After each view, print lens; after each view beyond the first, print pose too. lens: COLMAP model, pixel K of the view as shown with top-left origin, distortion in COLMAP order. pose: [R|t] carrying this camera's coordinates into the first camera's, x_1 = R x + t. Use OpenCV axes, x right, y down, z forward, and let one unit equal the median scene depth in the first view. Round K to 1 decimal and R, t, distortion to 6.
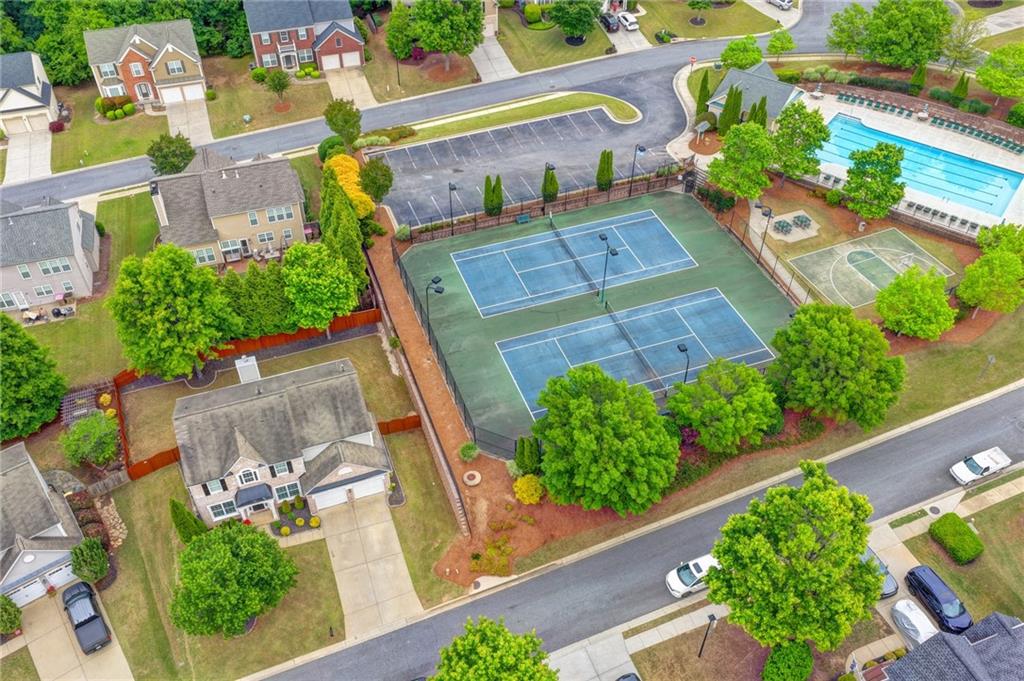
lens RADIAL K [[849.5, 0, 523.1], [0, 849.5, 348.3], [0, 0, 1]] dist [-0.011091, 0.033294]
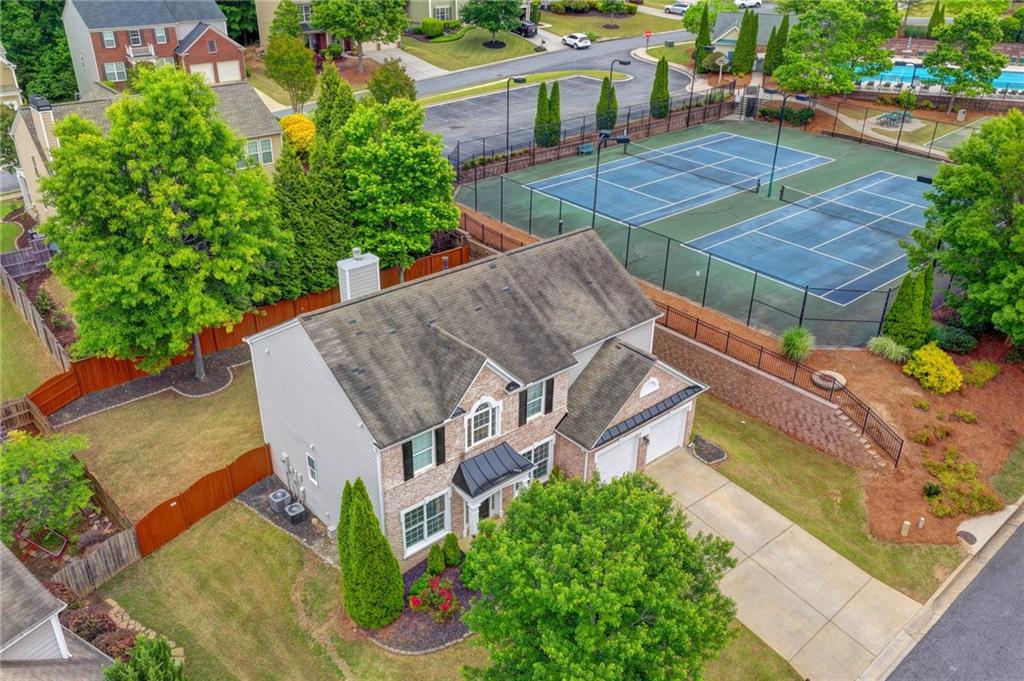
lens RADIAL K [[849.5, 0, 519.8], [0, 849.5, 345.4], [0, 0, 1]] dist [-0.011091, 0.033294]
pose [[0.935504, -0.161887, 0.314048, -0.352529], [0.237069, 0.946671, -0.218203, 0.172366], [-0.261976, 0.278580, 0.923992, 0.451454]]
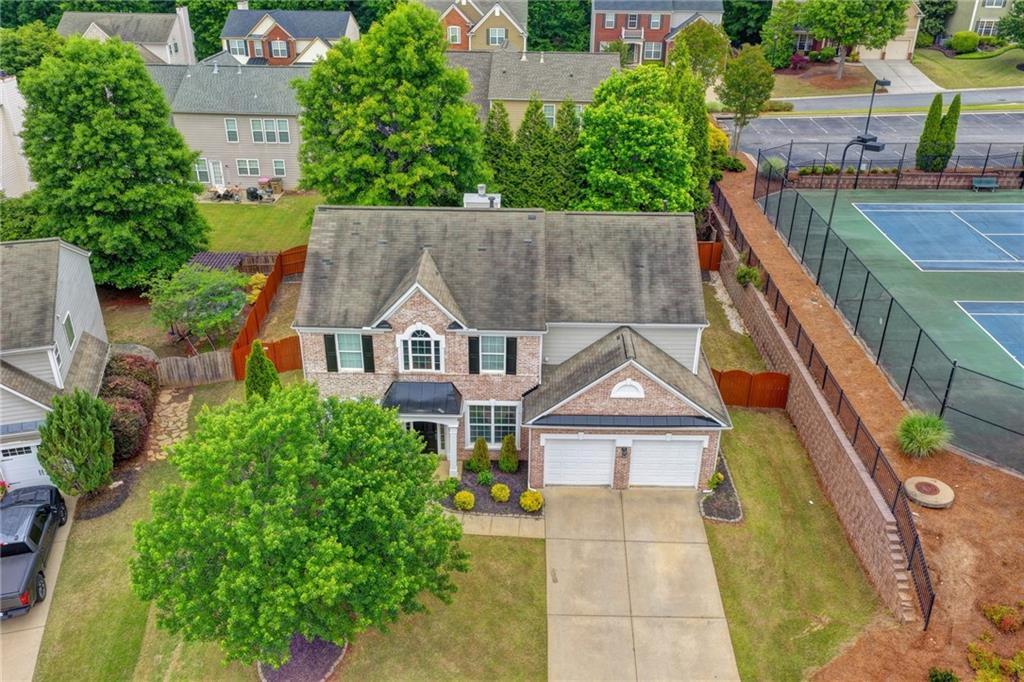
lens RADIAL K [[849.5, 0, 517.9], [0, 849.5, 351.8], [0, 0, 1]] dist [-0.011091, 0.033294]
pose [[0.930819, 0.168863, -0.324132, -0.102293], [-0.250662, 0.940374, -0.229925, 0.194576], [0.265980, 0.295266, 0.917645, 0.476378]]
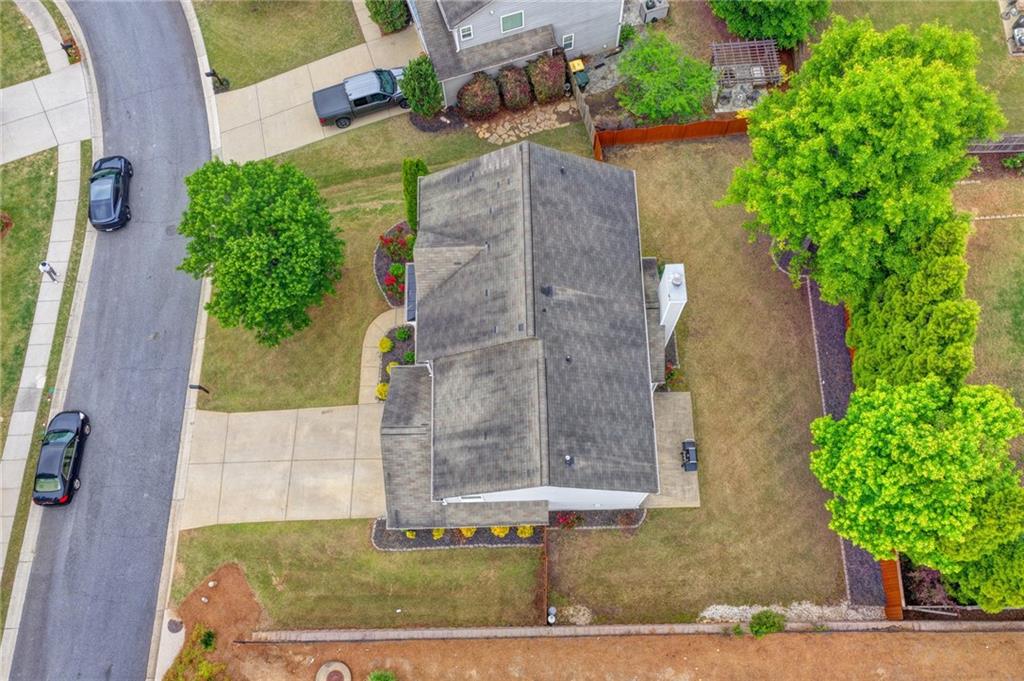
lens RADIAL K [[849.5, 0, 512.8], [0, 849.5, 349.4], [0, 0, 1]] dist [-0.011091, 0.033294]
pose [[-0.334220, 0.892622, -0.302529, -0.100181], [-0.629486, 0.027487, 0.776526, -0.262578], [0.701459, 0.449968, 0.552706, 0.595726]]
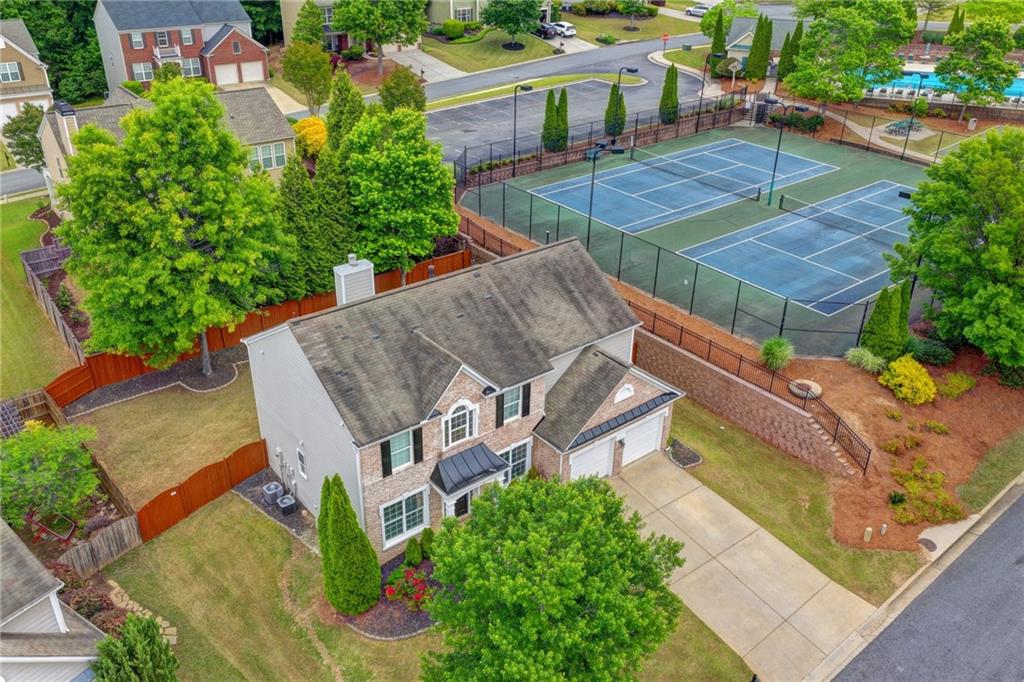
lens RADIAL K [[849.5, 0, 520.8], [0, 849.5, 347.8], [0, 0, 1]] dist [-0.011091, 0.033294]
pose [[0.947996, -0.146322, 0.282655, -0.336260], [0.211744, 0.952965, -0.216846, 0.176908], [-0.237631, 0.265419, 0.934390, 0.425048]]
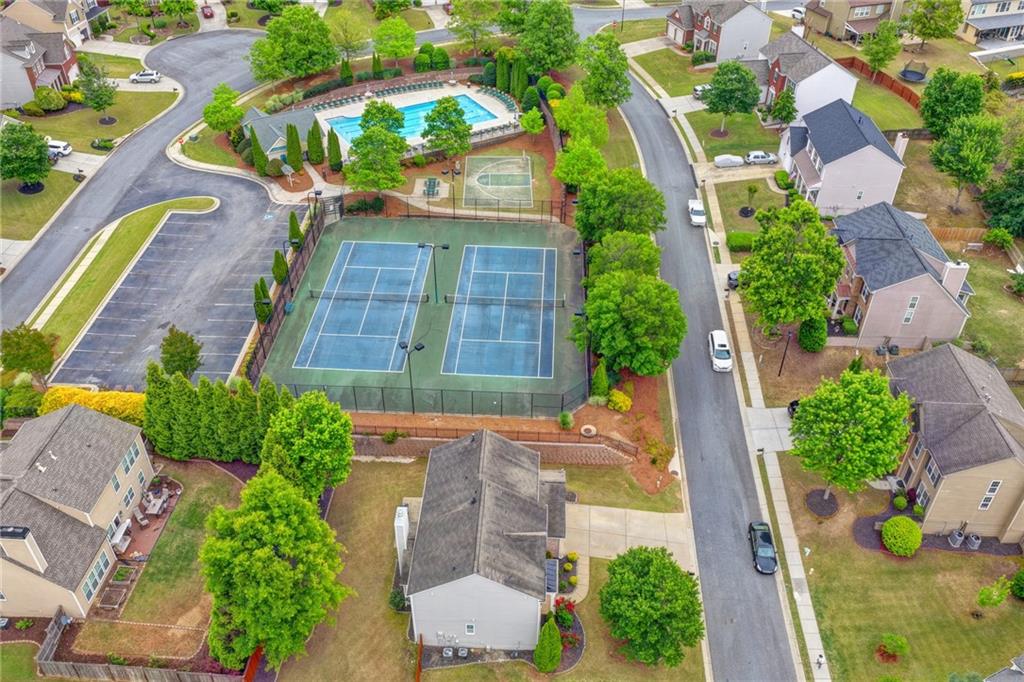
lens RADIAL K [[849.5, 0, 520.3], [0, 849.5, 339.1], [0, 0, 1]] dist [-0.011091, 0.033294]
pose [[0.390166, -0.563299, 0.728330, -0.709723], [0.626684, 0.741992, 0.238151, -0.219178], [-0.674565, 0.363514, 0.642510, 0.250486]]
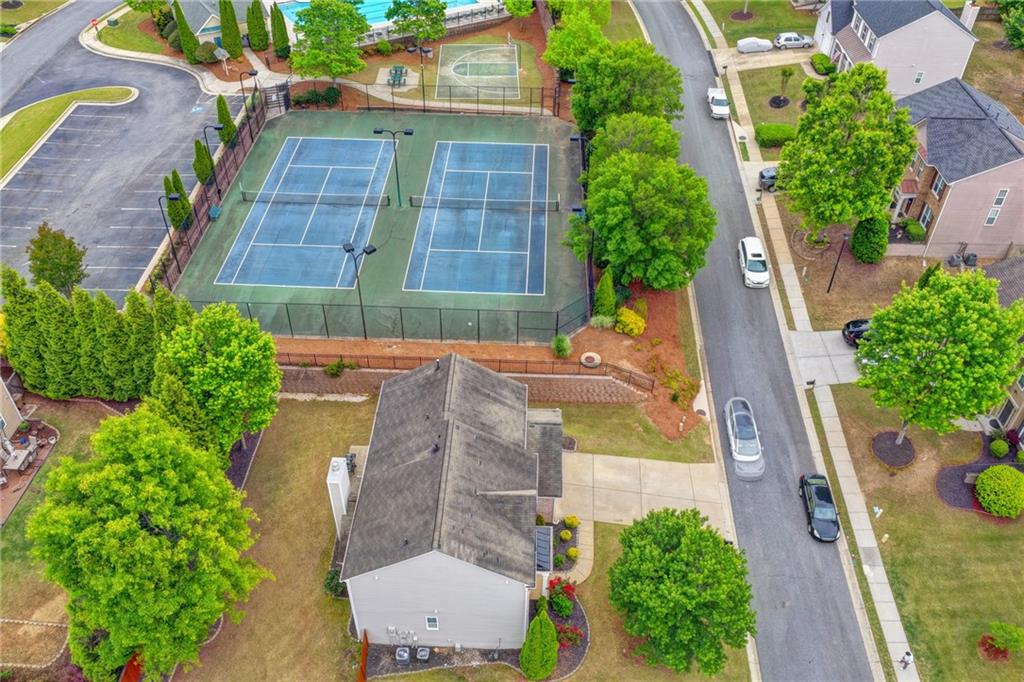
lens RADIAL K [[849.5, 0, 519.7], [0, 849.5, 339.8], [0, 0, 1]] dist [-0.011091, 0.033294]
pose [[0.380782, -0.605170, 0.699124, -0.576128], [0.628532, 0.723951, 0.284327, -0.130580], [-0.678198, 0.331155, 0.656037, 0.397575]]
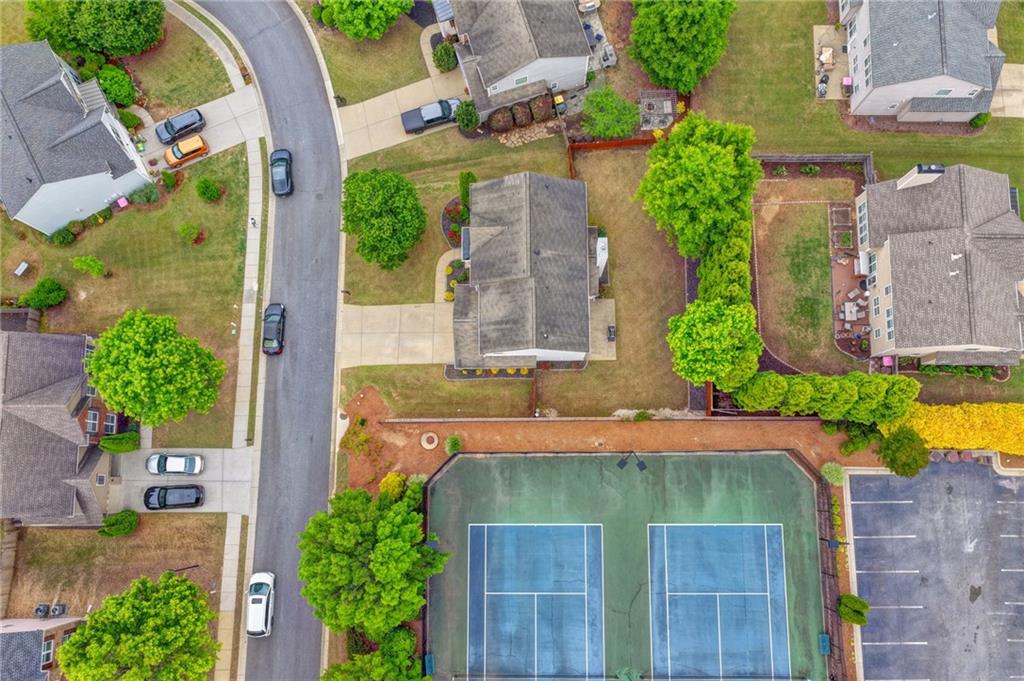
lens RADIAL K [[849.5, 0, 512.4], [0, 849.5, 354.0], [0, 0, 1]] dist [-0.011091, 0.033294]
pose [[-0.346118, 0.926421, -0.148140, -0.033440], [-0.631304, -0.113175, 0.767233, -0.582062], [0.694016, 0.359075, 0.624025, 0.326702]]
